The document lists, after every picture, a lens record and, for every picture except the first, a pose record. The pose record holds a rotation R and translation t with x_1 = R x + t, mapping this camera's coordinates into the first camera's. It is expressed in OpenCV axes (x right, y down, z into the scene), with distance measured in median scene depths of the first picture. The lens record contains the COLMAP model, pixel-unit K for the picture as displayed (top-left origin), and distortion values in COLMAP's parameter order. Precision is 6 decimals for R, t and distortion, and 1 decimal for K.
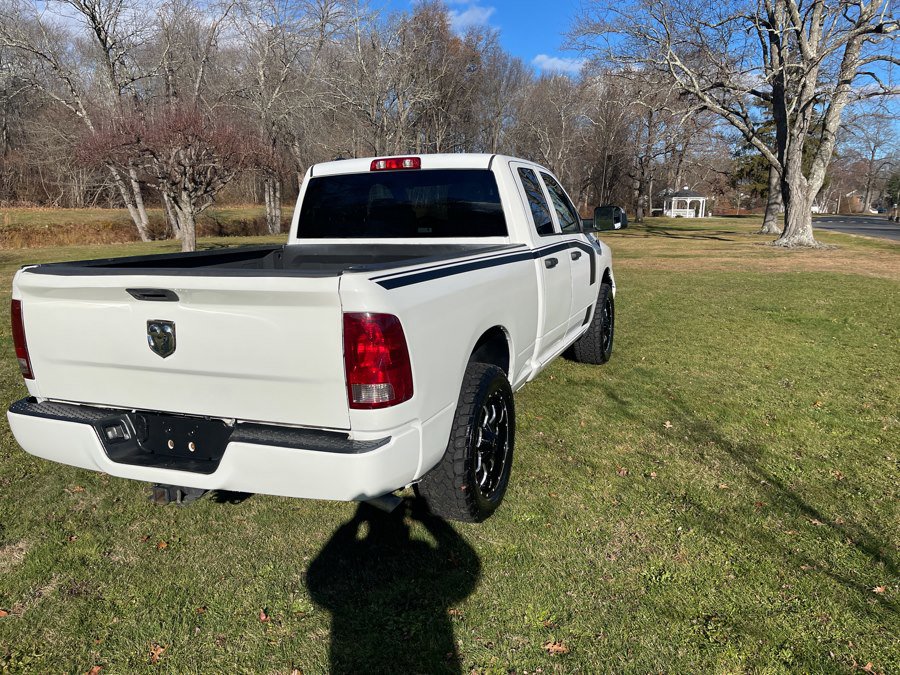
lens RADIAL K [[673.0, 0, 462.2], [0, 673.0, 337.2], [0, 0, 1]] dist [0.088289, -0.124925]
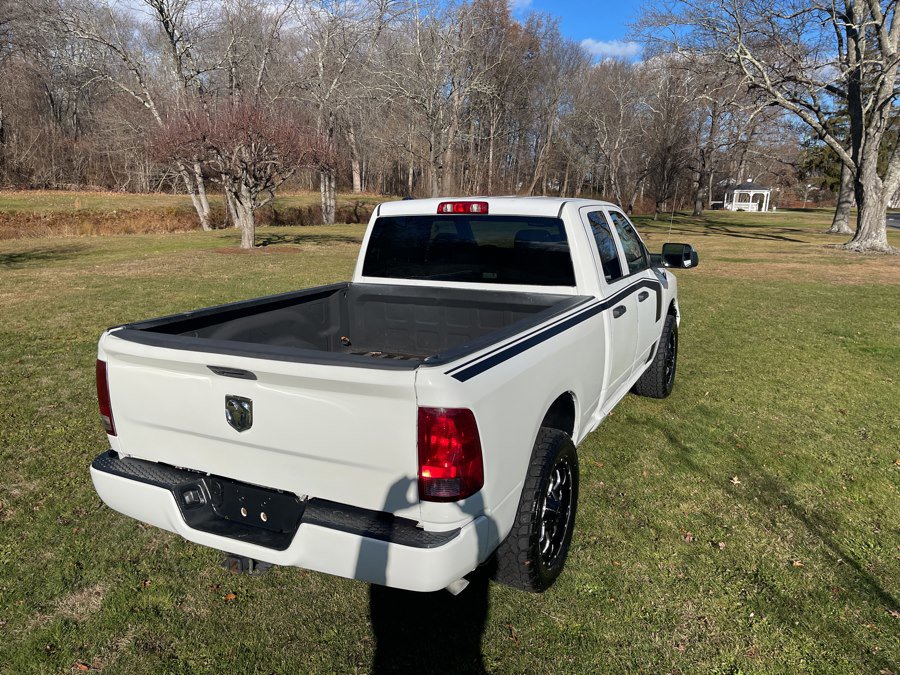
lens RADIAL K [[673.5, 0, 451.4], [0, 673.5, 338.3], [0, 0, 1]] dist [0.088666, -0.127514]
pose [[0.995935, 0.034028, -0.083398, -0.025442], [-0.032158, 0.999203, 0.023659, -0.085784], [0.084136, -0.020881, 0.996235, 0.008095]]
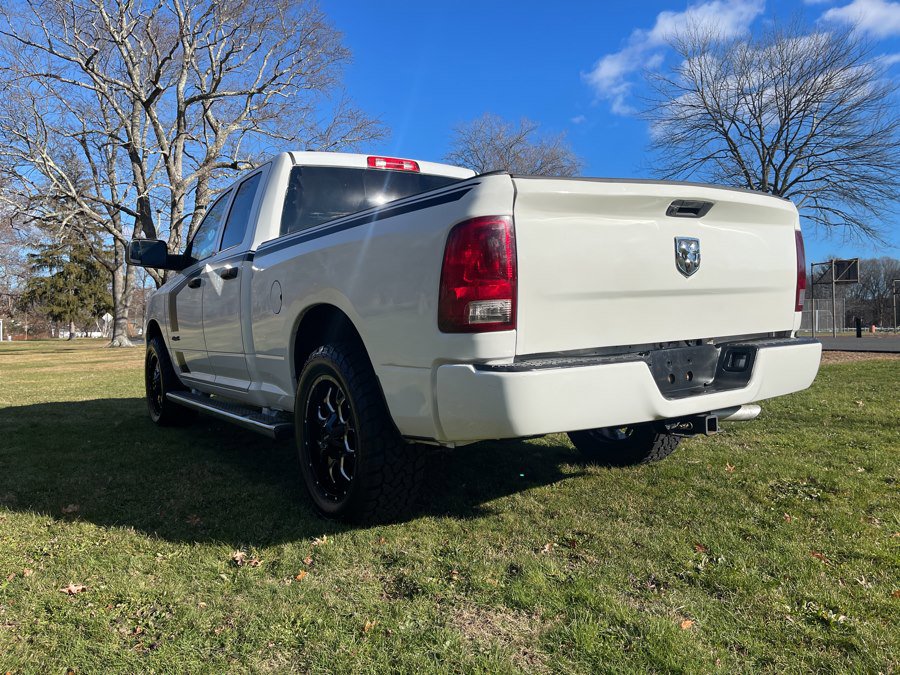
lens RADIAL K [[673.5, 0, 451.4], [0, 673.5, 338.3], [0, 0, 1]] dist [0.088666, -0.127514]
pose [[0.556488, -0.029455, 0.830333, -0.836875], [0.182893, 0.979201, -0.087839, 0.080809], [-0.810476, 0.200743, 0.550301, 0.451089]]
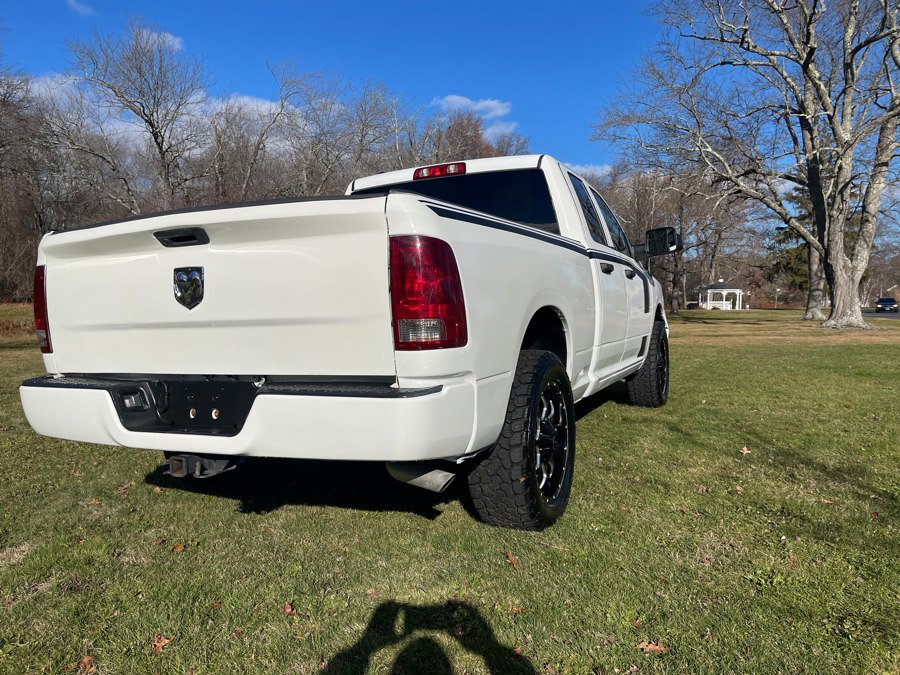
lens RADIAL K [[673.5, 0, 451.4], [0, 673.5, 338.3], [0, 0, 1]] dist [0.088666, -0.127514]
pose [[0.997974, -0.007820, -0.063144, -0.022082], [-0.001426, 0.989421, -0.145066, 0.117325], [0.063611, 0.144862, 0.987405, 0.082842]]
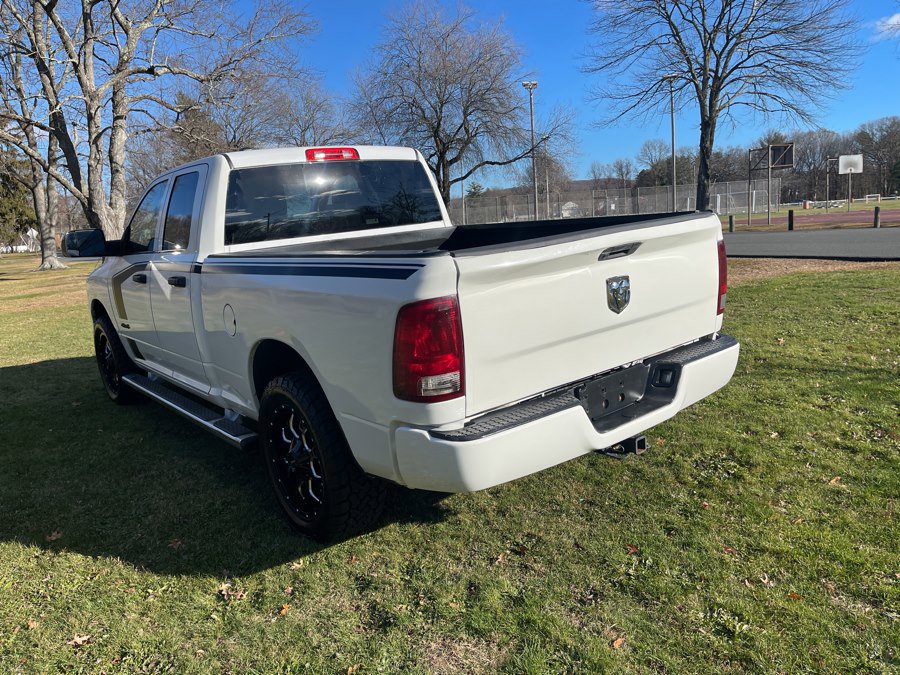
lens RADIAL K [[673.5, 0, 451.4], [0, 673.5, 338.3], [0, 0, 1]] dist [0.088666, -0.127514]
pose [[0.487199, -0.193408, 0.851605, -0.857573], [0.238081, 0.967645, 0.083557, -0.047160], [-0.840211, 0.162042, 0.517482, 0.406461]]
